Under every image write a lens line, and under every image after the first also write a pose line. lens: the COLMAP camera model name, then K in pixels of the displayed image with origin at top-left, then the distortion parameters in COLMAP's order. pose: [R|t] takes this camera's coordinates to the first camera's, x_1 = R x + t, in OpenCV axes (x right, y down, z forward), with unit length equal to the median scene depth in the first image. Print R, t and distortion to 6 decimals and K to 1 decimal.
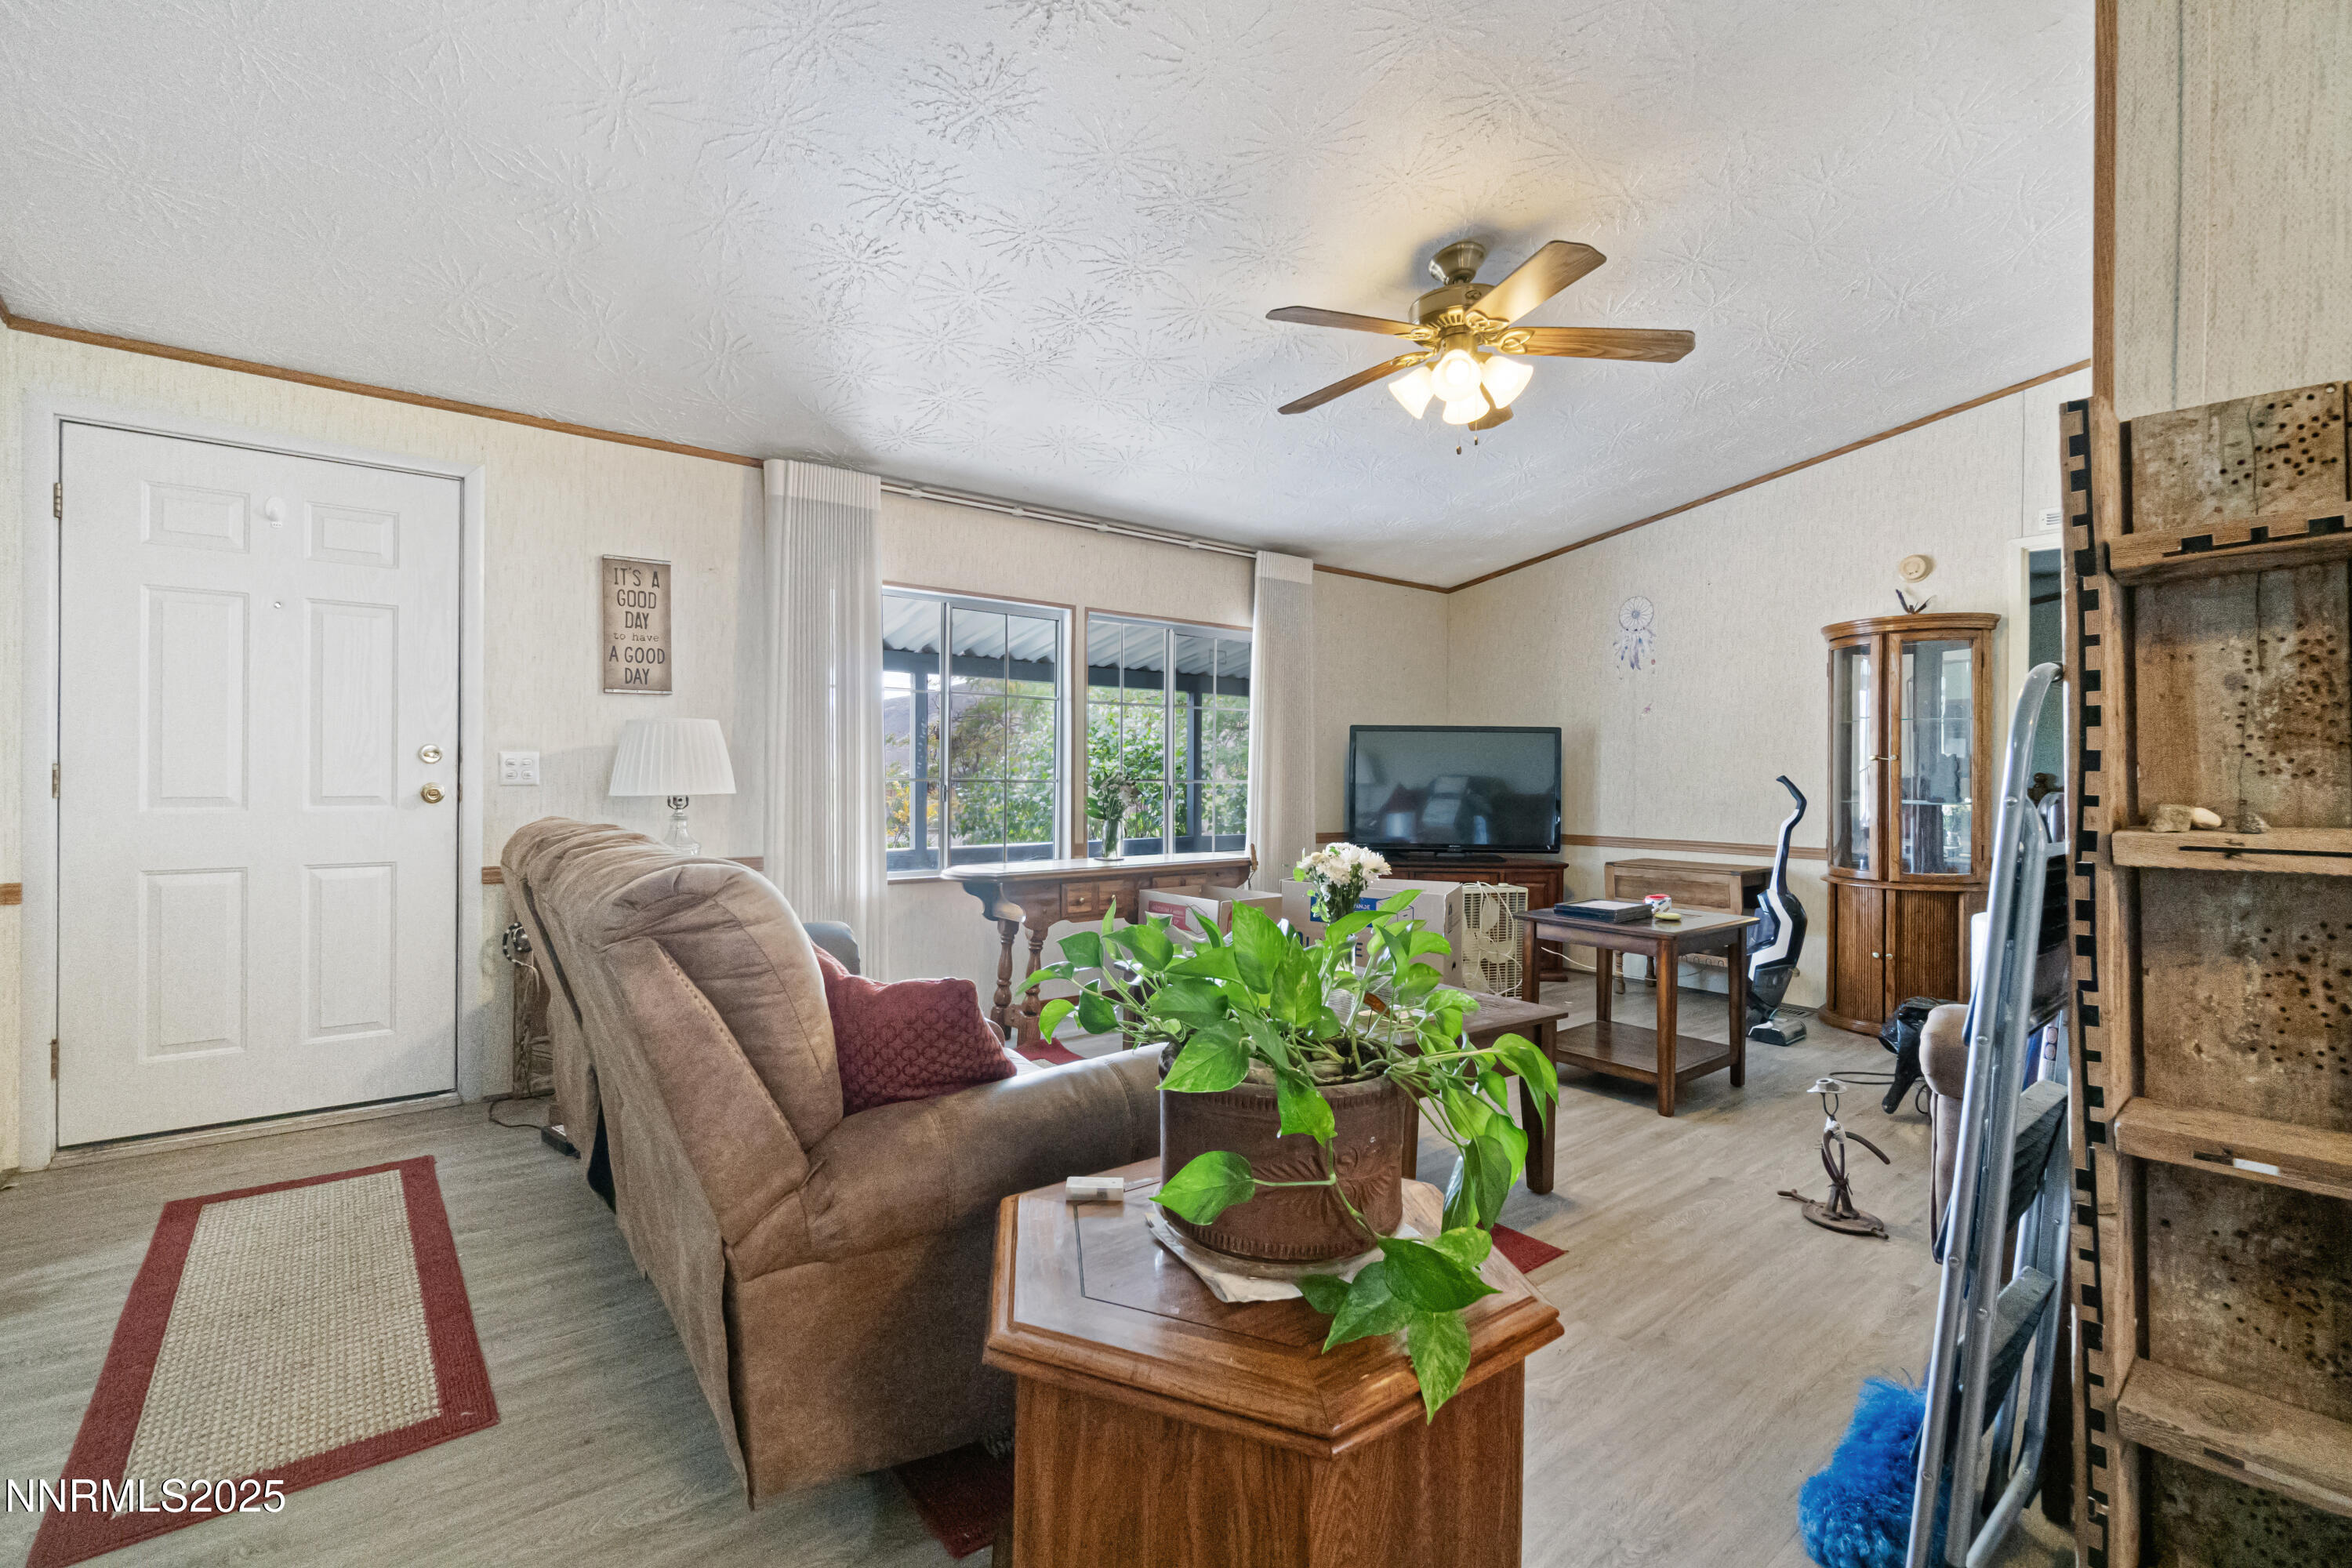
lens RADIAL K [[1019.0, 0, 1156.8], [0, 1019.0, 780.3], [0, 0, 1]] dist [-0.006038, 0.001687]
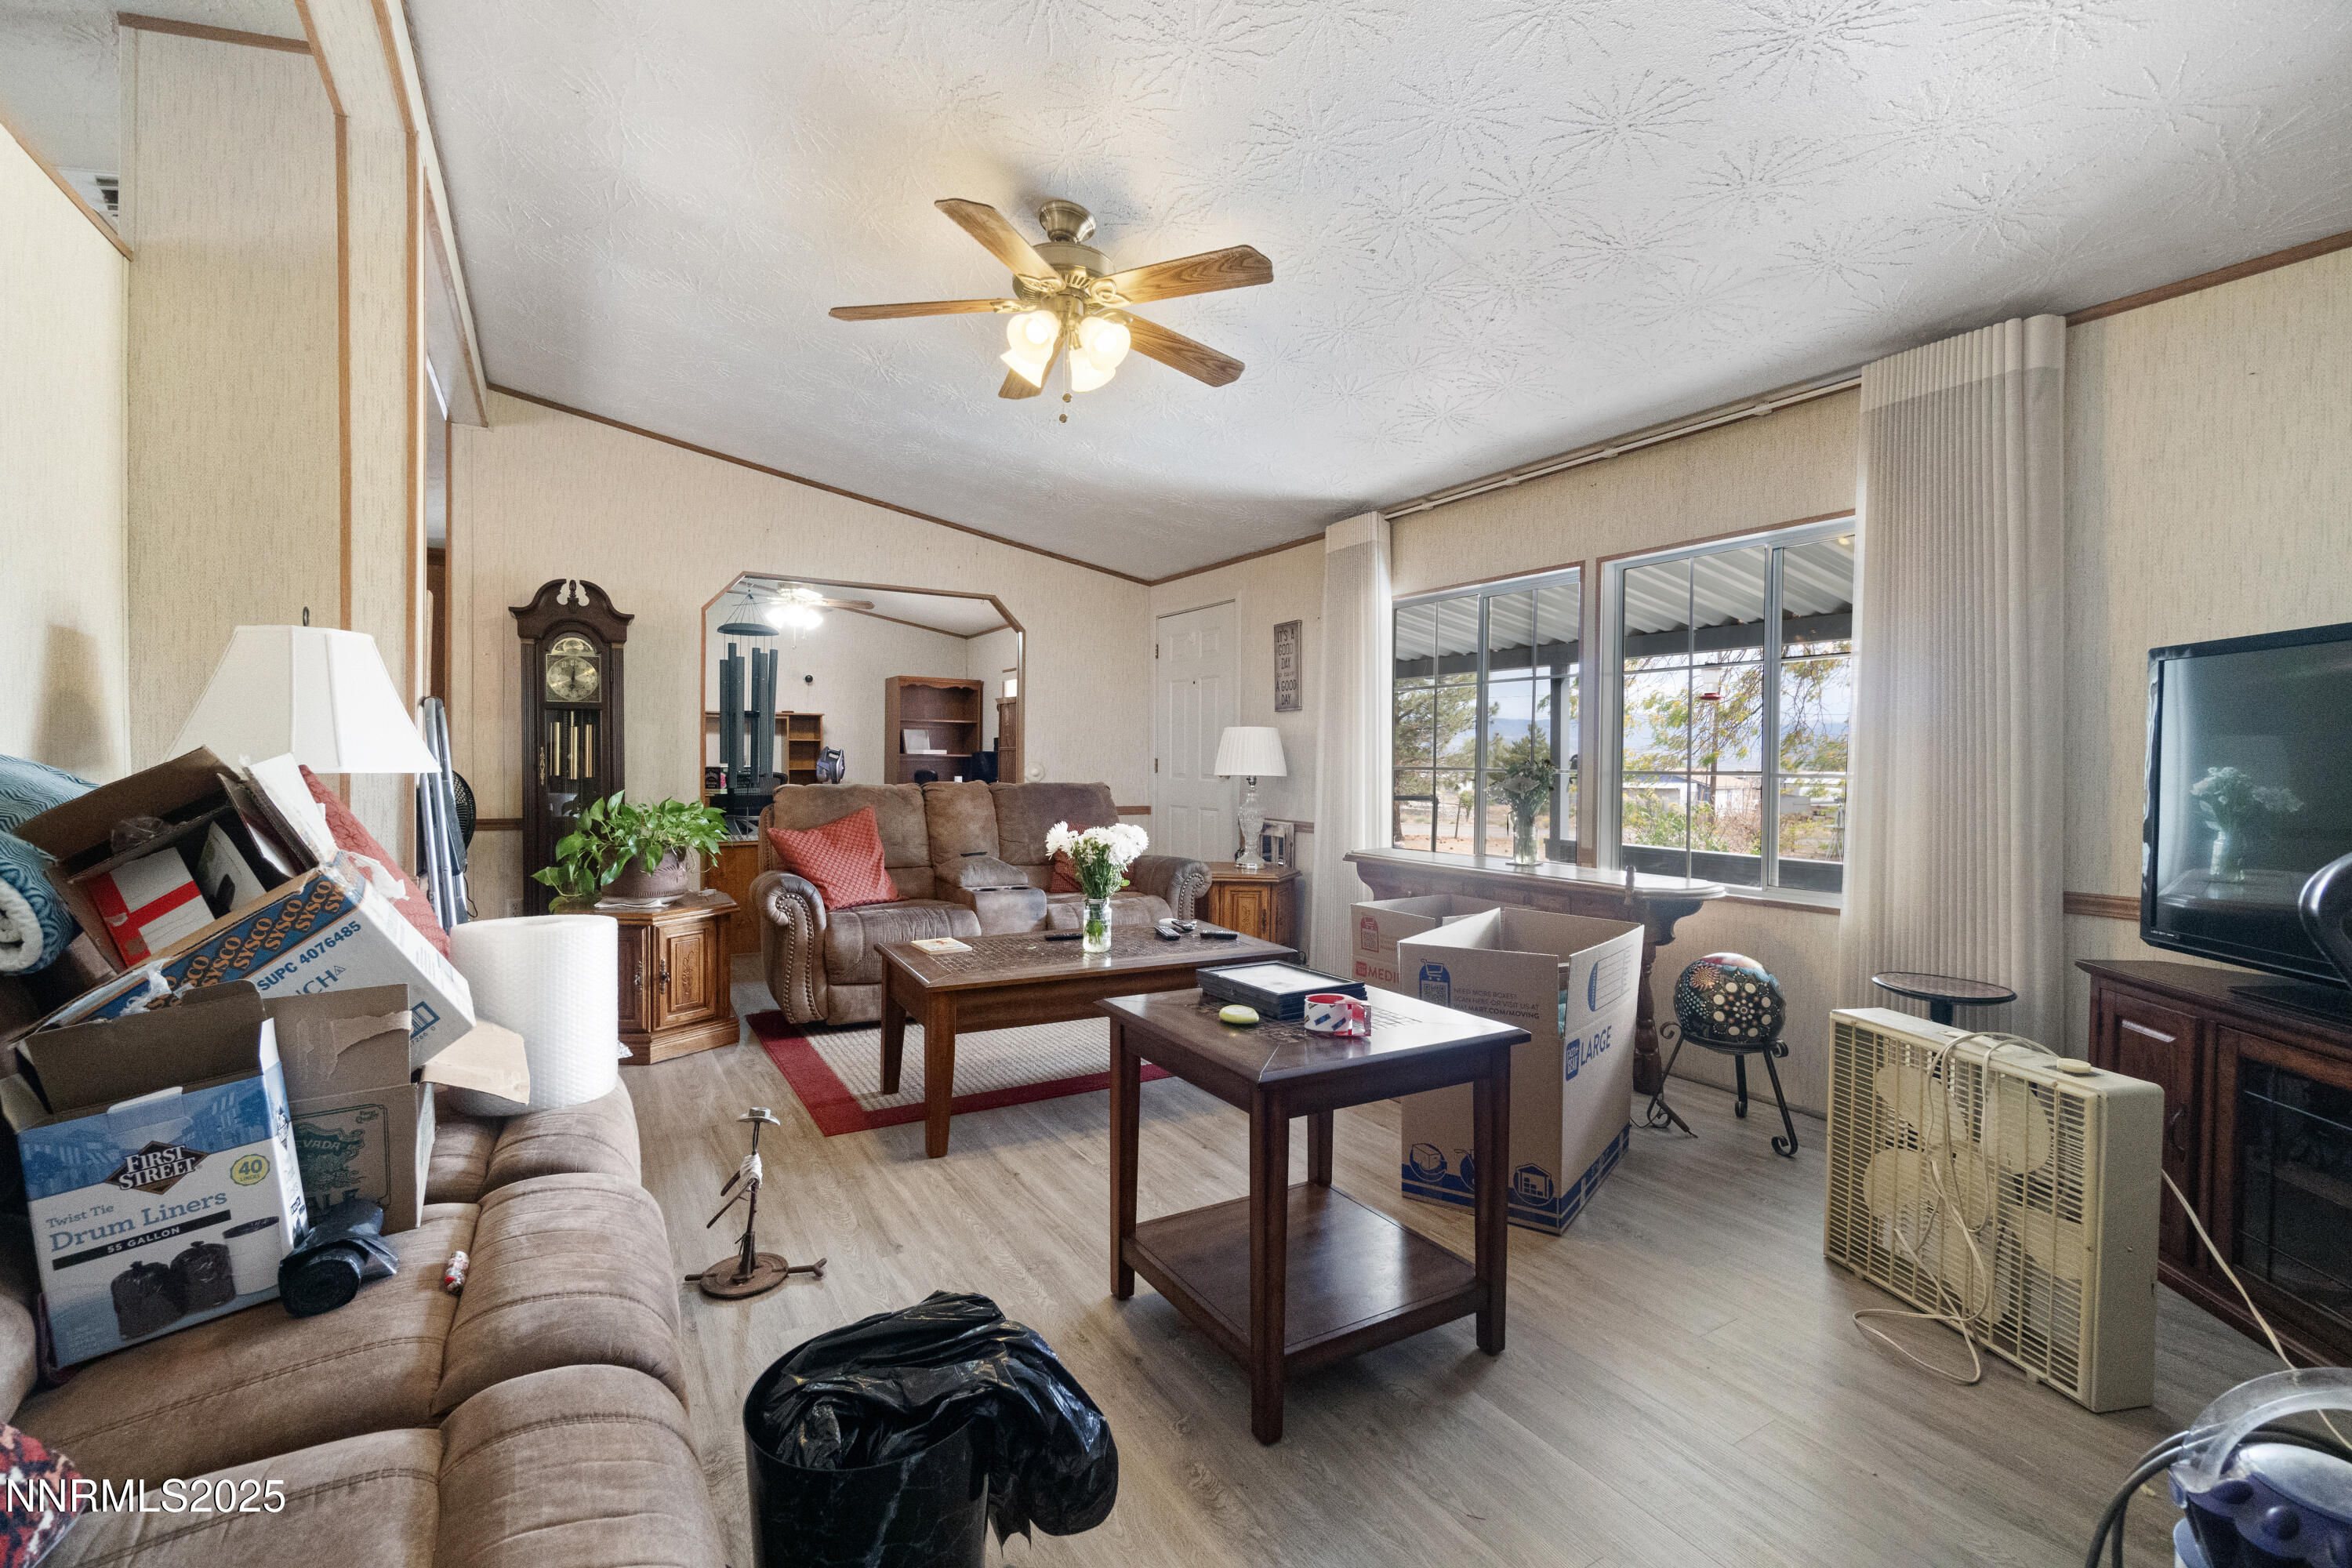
lens RADIAL K [[1019.0, 0, 1170.4], [0, 1019.0, 772.5], [0, 0, 1]] dist [-0.006038, 0.001687]
pose [[-0.116202, 0.007834, -0.993195, 1.045989], [-0.011373, 0.999893, 0.009218, -0.004369], [0.993160, 0.012367, -0.116101, 1.020505]]
